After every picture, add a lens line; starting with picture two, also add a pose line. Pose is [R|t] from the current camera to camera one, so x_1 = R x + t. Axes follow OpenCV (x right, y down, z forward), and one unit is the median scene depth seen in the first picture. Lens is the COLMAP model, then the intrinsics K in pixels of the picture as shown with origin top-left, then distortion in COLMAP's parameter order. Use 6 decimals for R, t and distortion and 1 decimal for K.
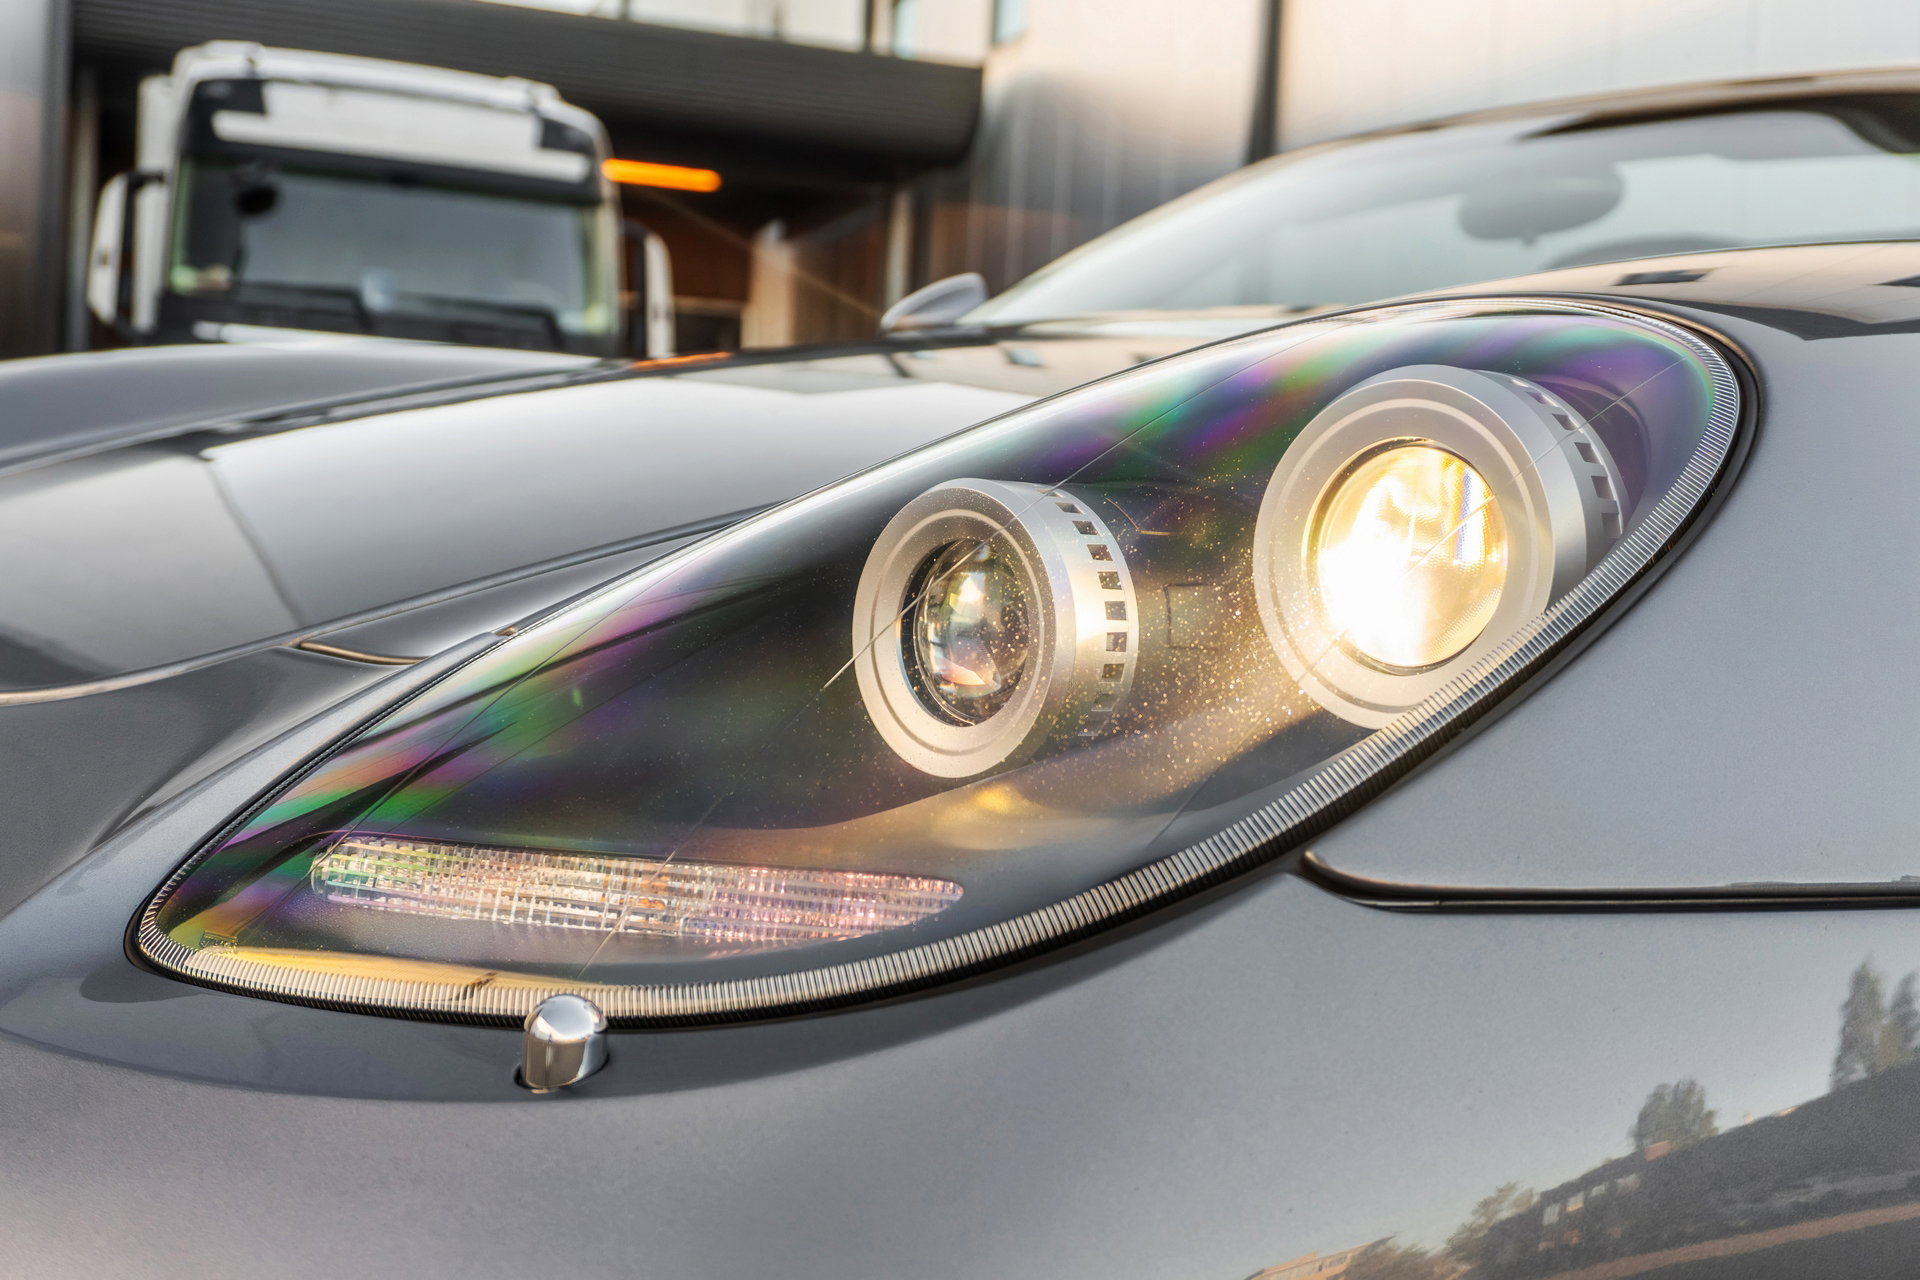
lens RADIAL K [[2109.2, 0, 992.8], [0, 2109.2, 639.9], [0, 0, 1]] dist [-0.003714, 0.013821]
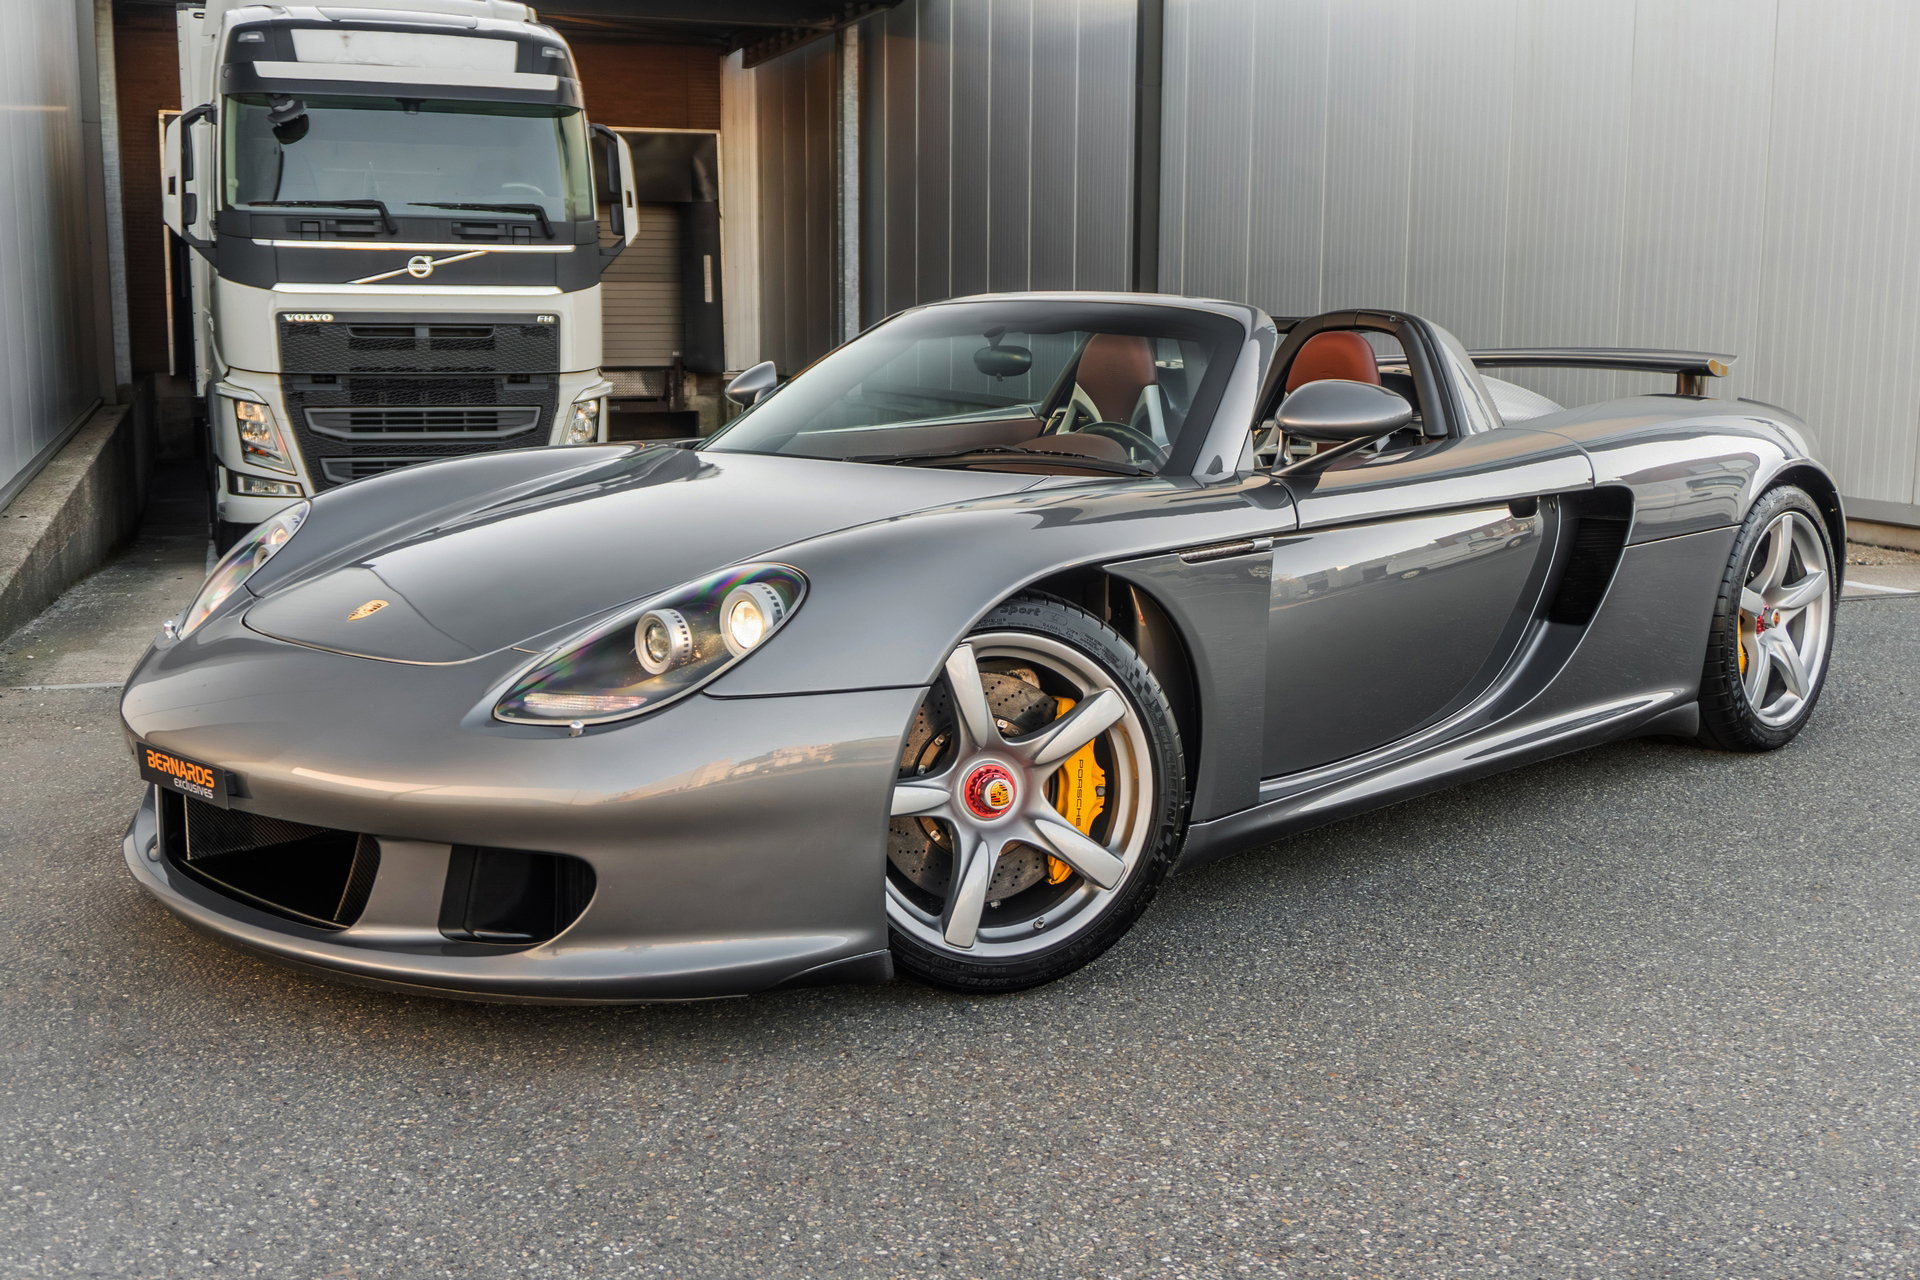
lens RADIAL K [[2109.2, 0, 992.8], [0, 2109.2, 639.9], [0, 0, 1]] dist [-0.003714, 0.013821]
pose [[0.998772, -0.048807, -0.008523, 0.782548], [0.049456, 0.992448, 0.112256, -0.506706], [0.002979, -0.112539, 0.993643, -3.706236]]
